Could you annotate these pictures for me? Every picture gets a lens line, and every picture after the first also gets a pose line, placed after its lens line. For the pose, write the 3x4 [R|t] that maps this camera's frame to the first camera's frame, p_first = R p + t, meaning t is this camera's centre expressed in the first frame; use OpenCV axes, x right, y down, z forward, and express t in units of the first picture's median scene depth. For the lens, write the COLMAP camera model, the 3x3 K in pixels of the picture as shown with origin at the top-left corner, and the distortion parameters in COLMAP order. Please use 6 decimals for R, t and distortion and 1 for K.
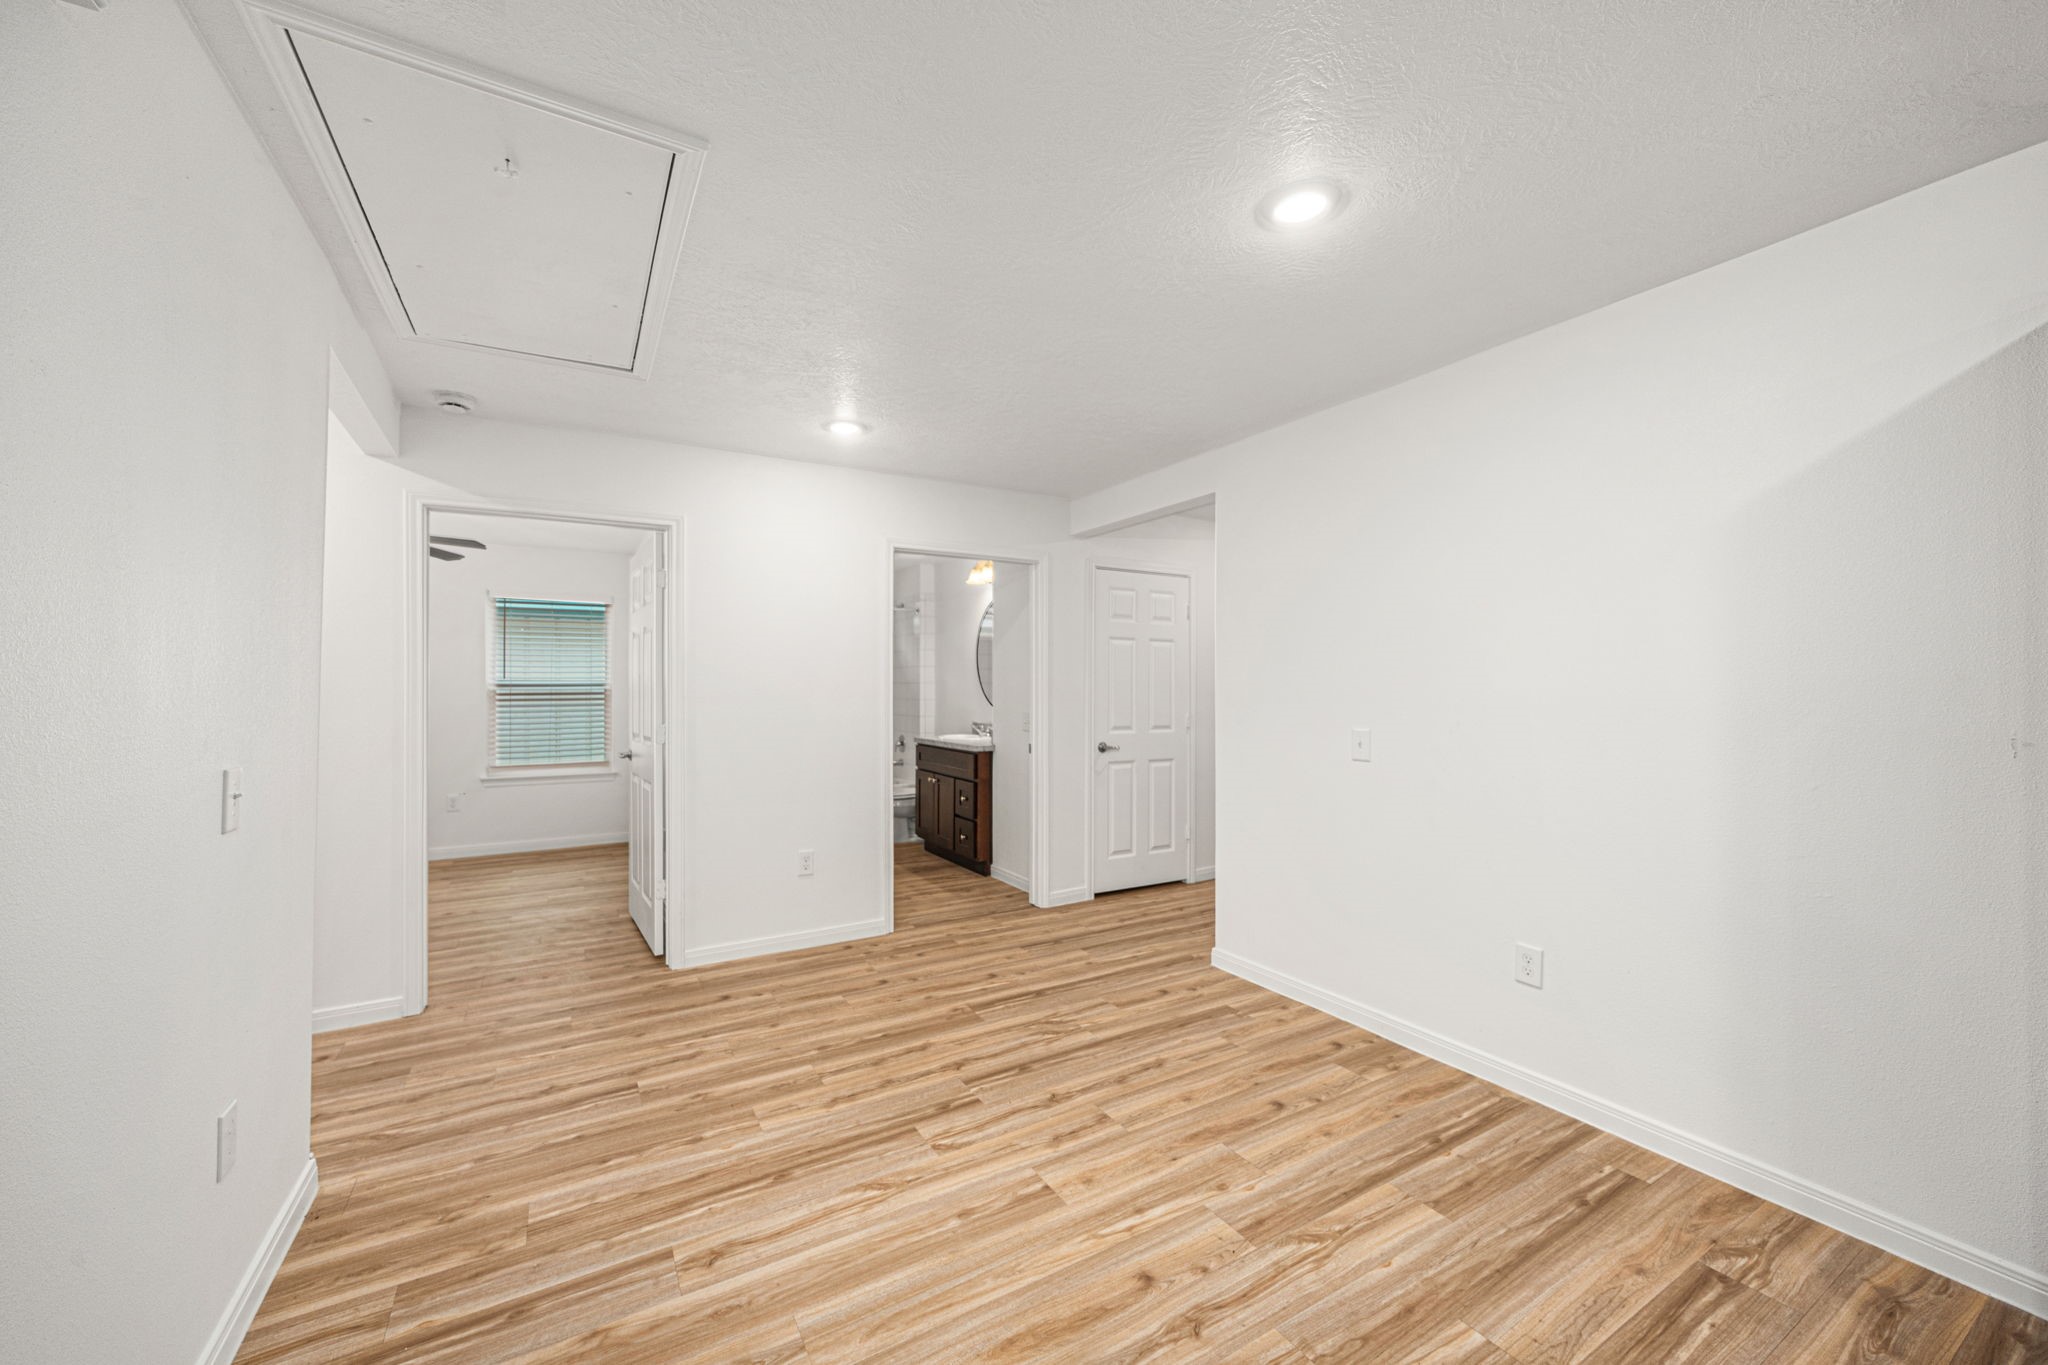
lens RADIAL K [[781.9, 0, 1025.2], [0, 781.9, 697.1], [0, 0, 1]] dist [-0.000005, -0.000464]
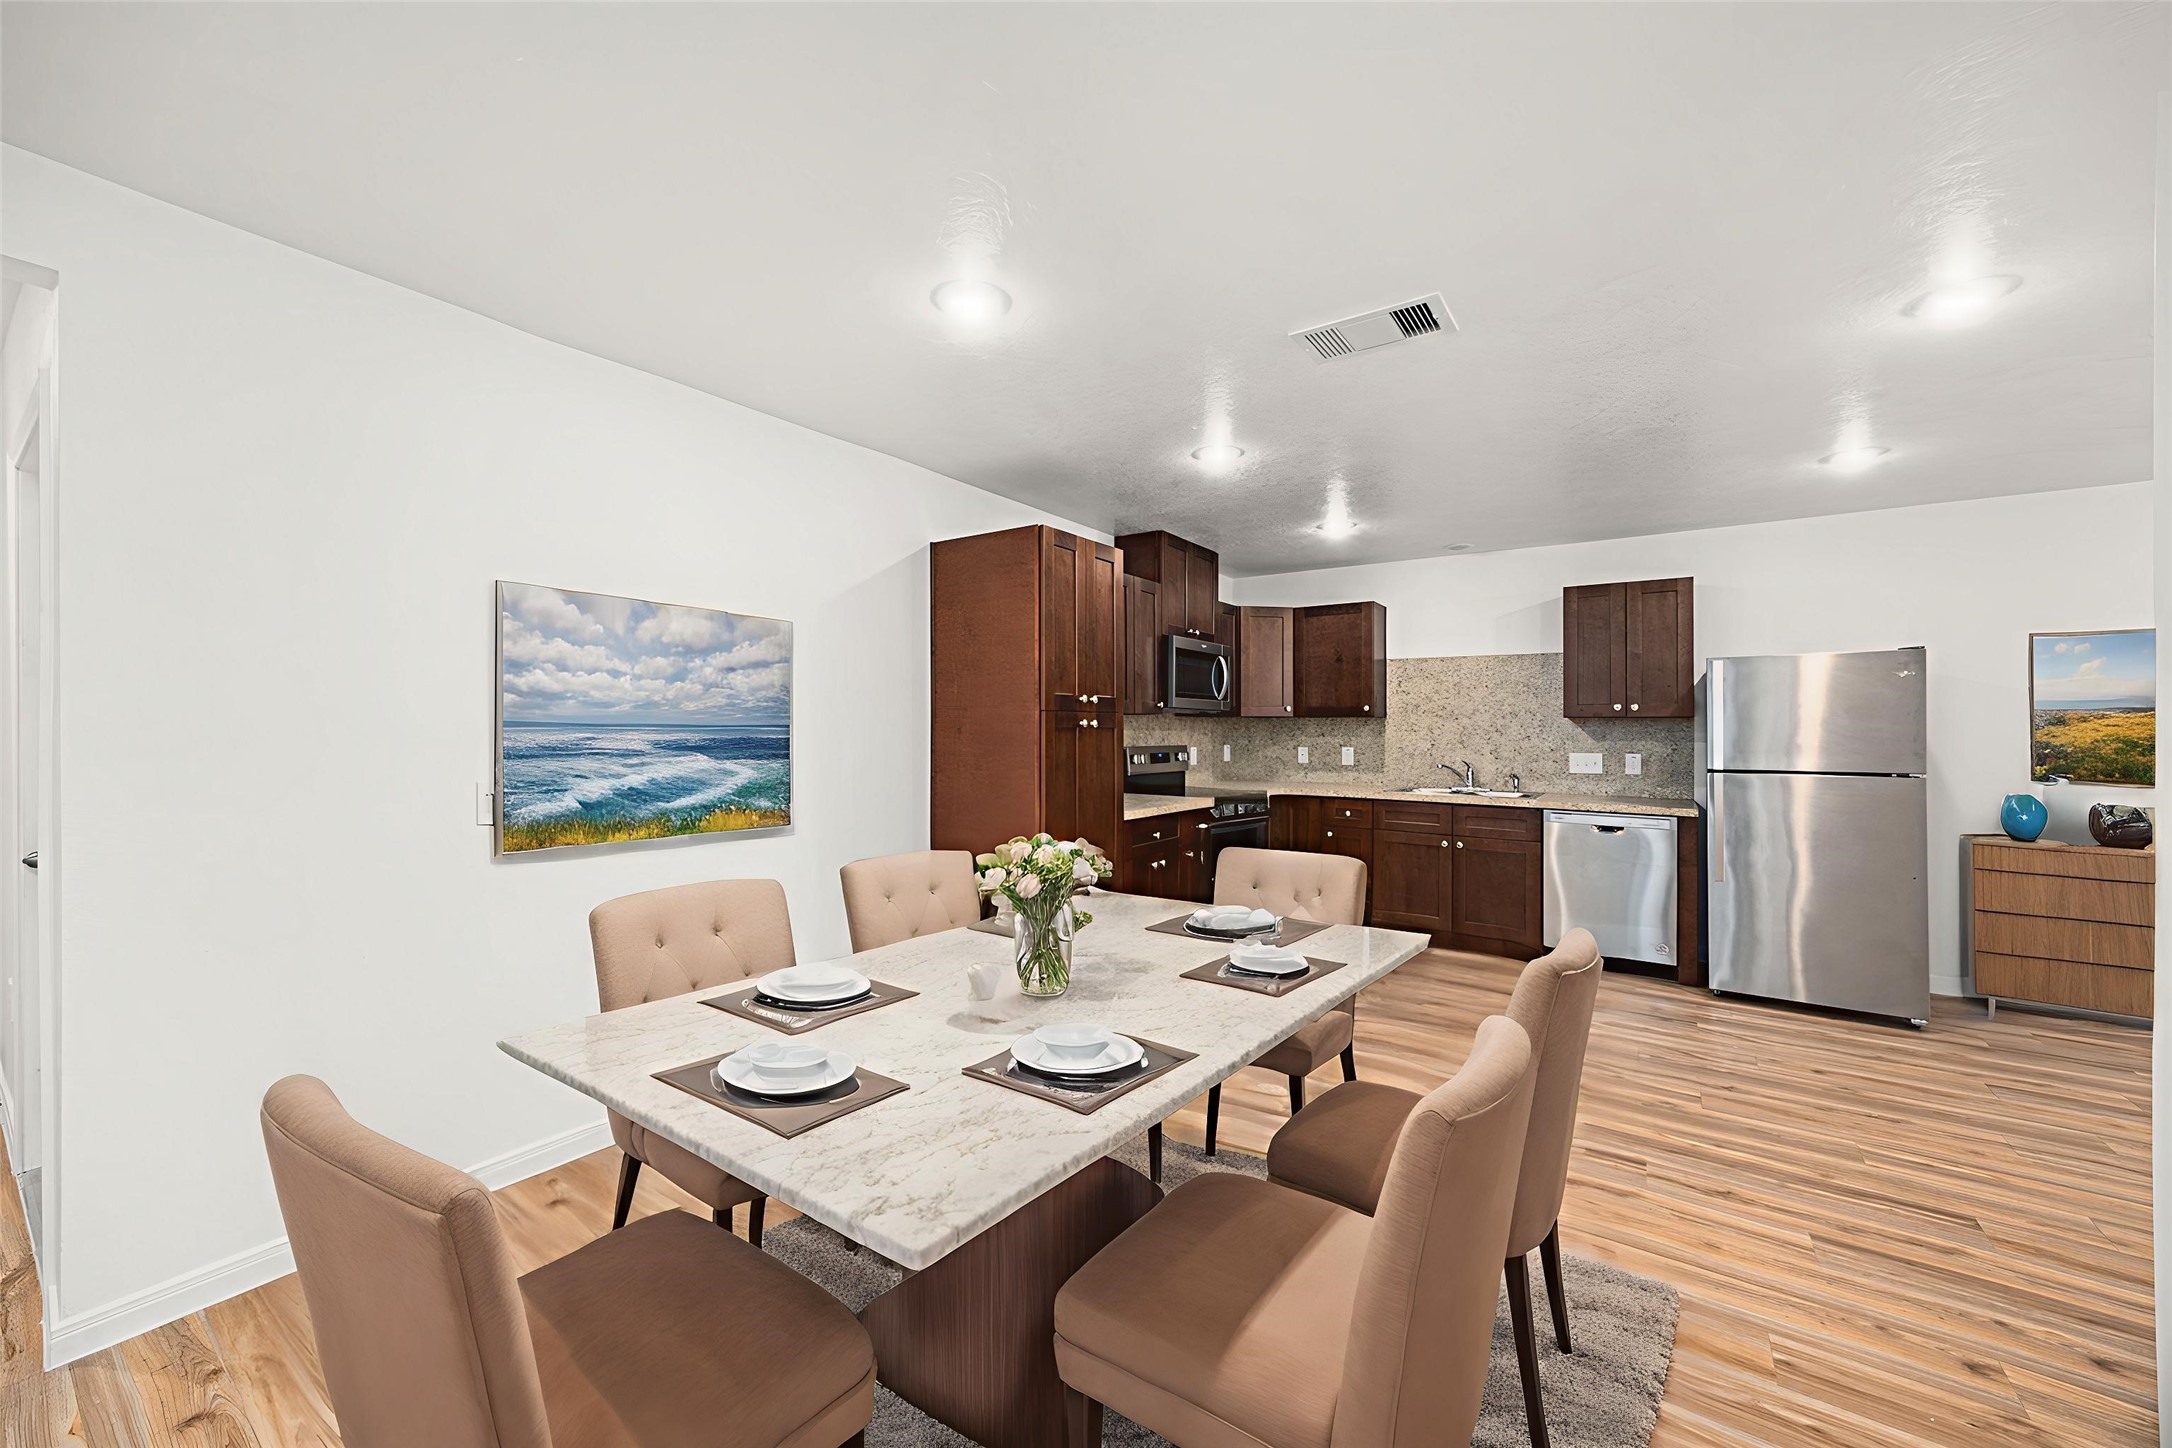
lens RADIAL K [[827.8, 0, 1070.8], [0, 827.8, 726.9], [0, 0, 1]] dist [0.000035, -0.000004]
pose [[-0.408700, 0.001054, 0.912668, -0.555486], [0.008916, 0.999956, 0.002838, -0.007924], [-0.912625, 0.009298, -0.408692, 0.925833]]
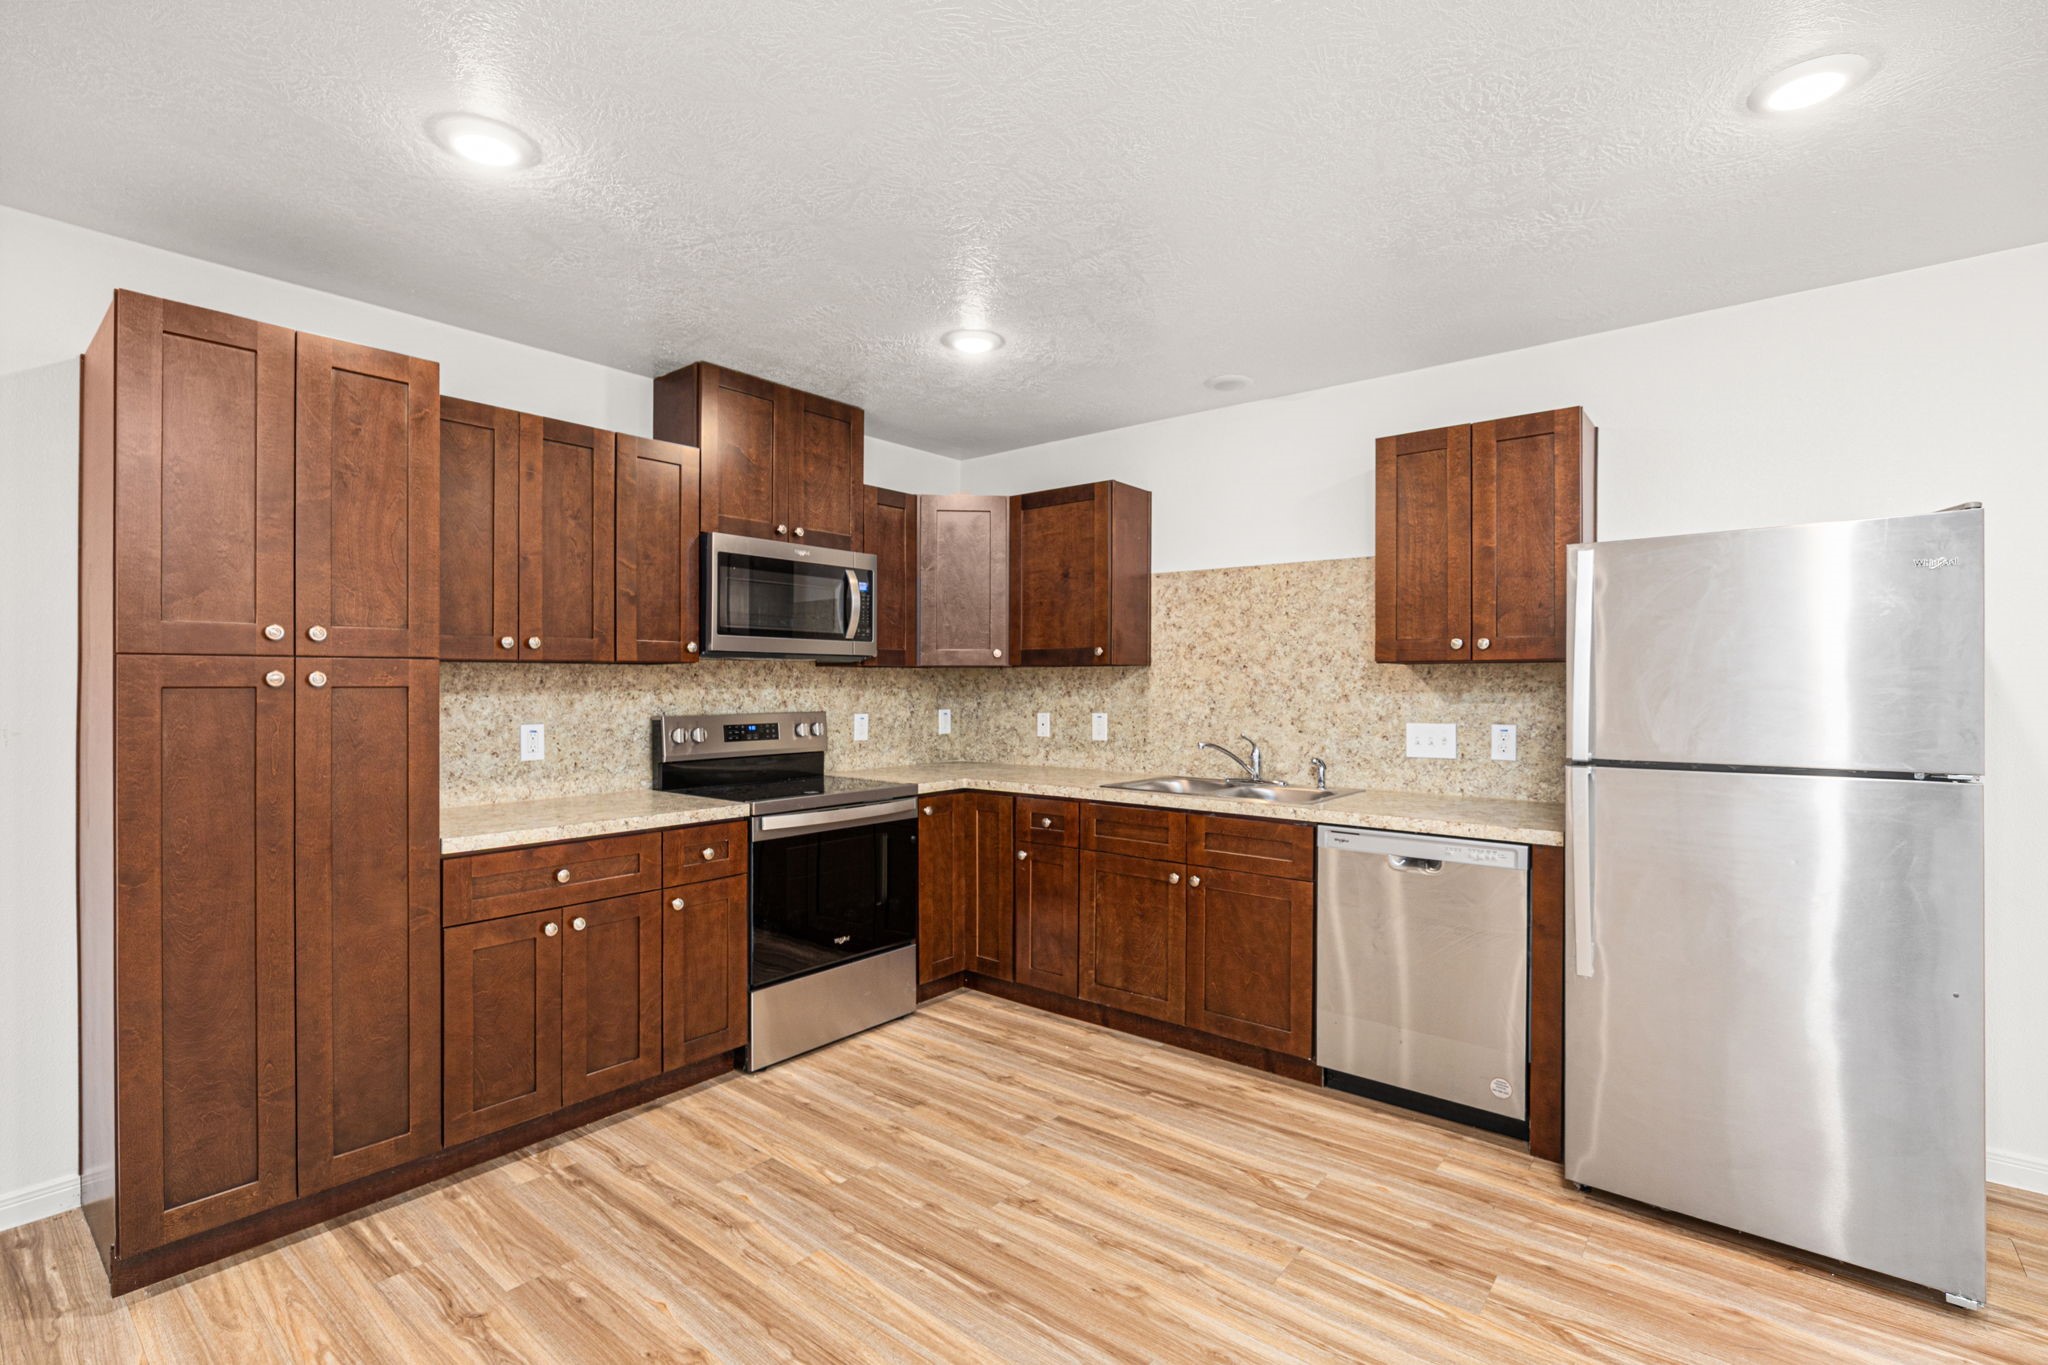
lens RADIAL K [[933.9, 0, 1020.8], [0, 933.9, 695.0], [0, 0, 1]] dist [-0.014427, 0.000012]
pose [[-0.345468, -0.009436, 0.938383, -0.300076], [0.014611, 0.999774, 0.015432, 0.001539], [-0.938317, 0.019042, -0.345252, 0.038208]]
